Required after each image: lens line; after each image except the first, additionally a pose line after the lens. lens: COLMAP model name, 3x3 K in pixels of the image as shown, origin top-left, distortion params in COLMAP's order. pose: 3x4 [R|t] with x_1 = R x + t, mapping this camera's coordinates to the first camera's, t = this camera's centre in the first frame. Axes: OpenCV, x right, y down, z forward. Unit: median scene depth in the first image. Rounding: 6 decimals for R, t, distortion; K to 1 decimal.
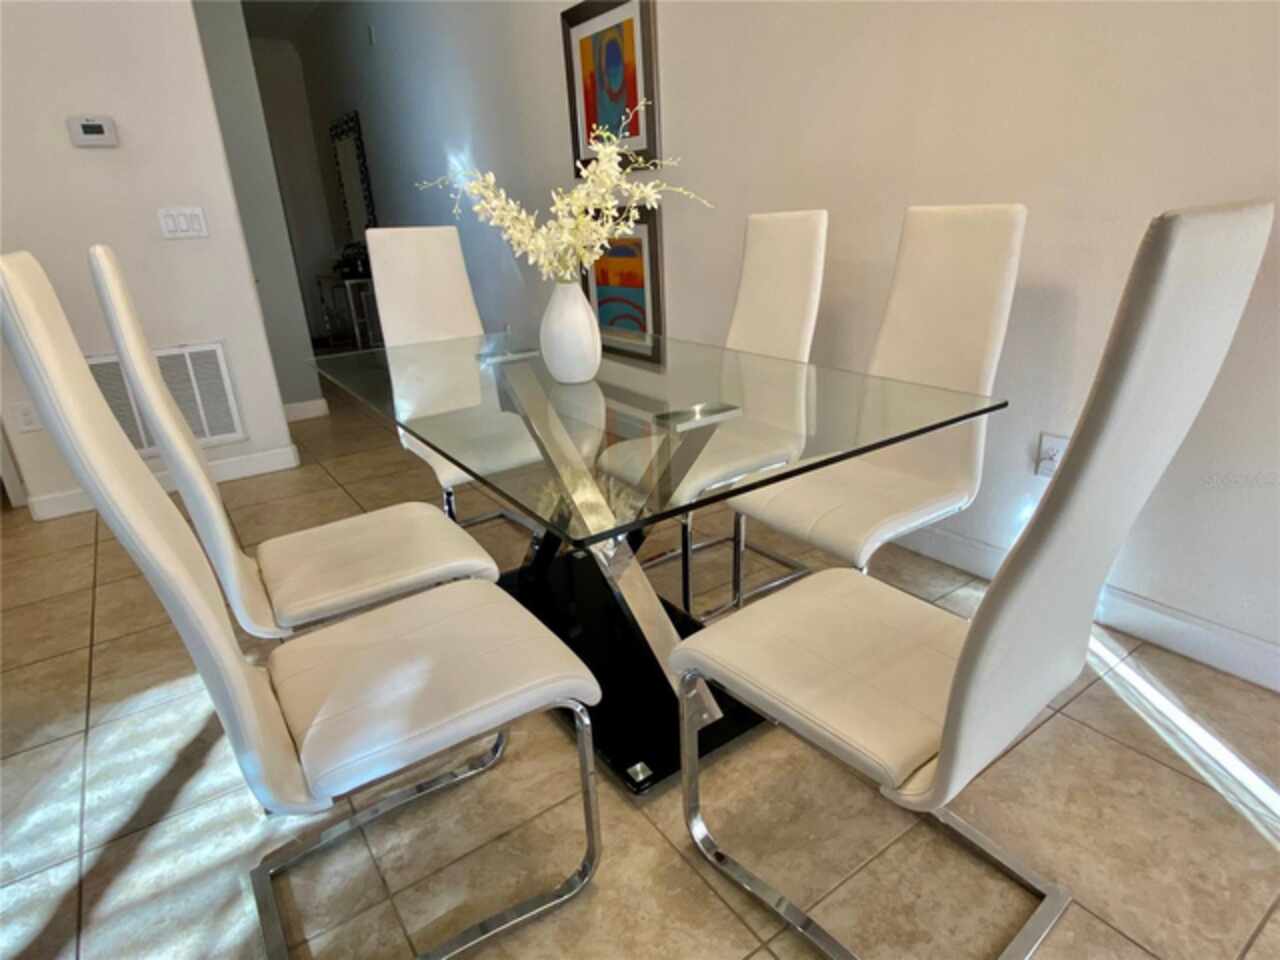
lens RADIAL K [[708.2, 0, 640.0], [0, 708.2, 480.0], [0, 0, 1]] dist [0.057158, -0.057485]
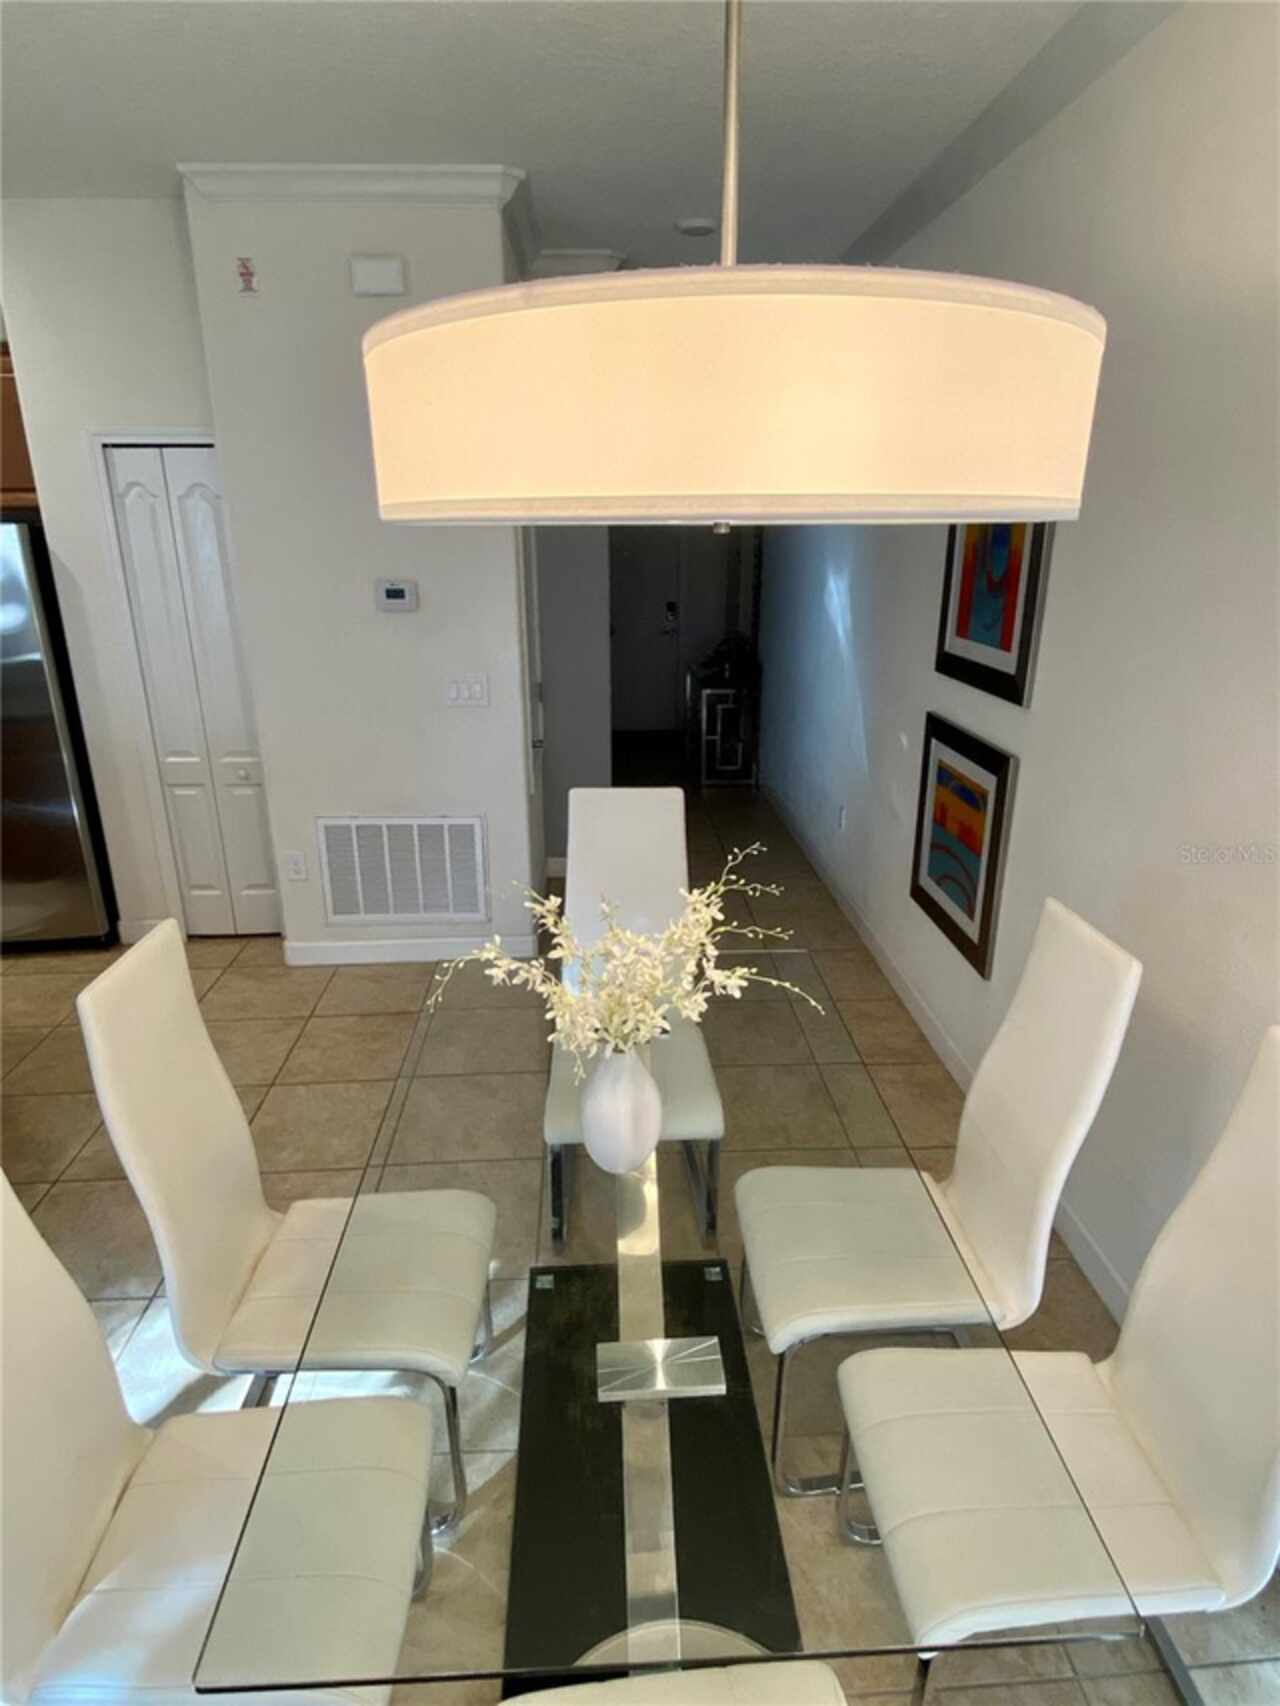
lens RADIAL K [[944.0, 0, 640.0], [0, 944.0, 853.0], [0, 0, 1]] dist [0.057158, -0.057485]
pose [[0.850430, 0.215477, -0.479936, 0.186986], [-0.220659, 0.974246, 0.046408, -0.287126], [0.477576, 0.066435, 0.876075, 0.075470]]
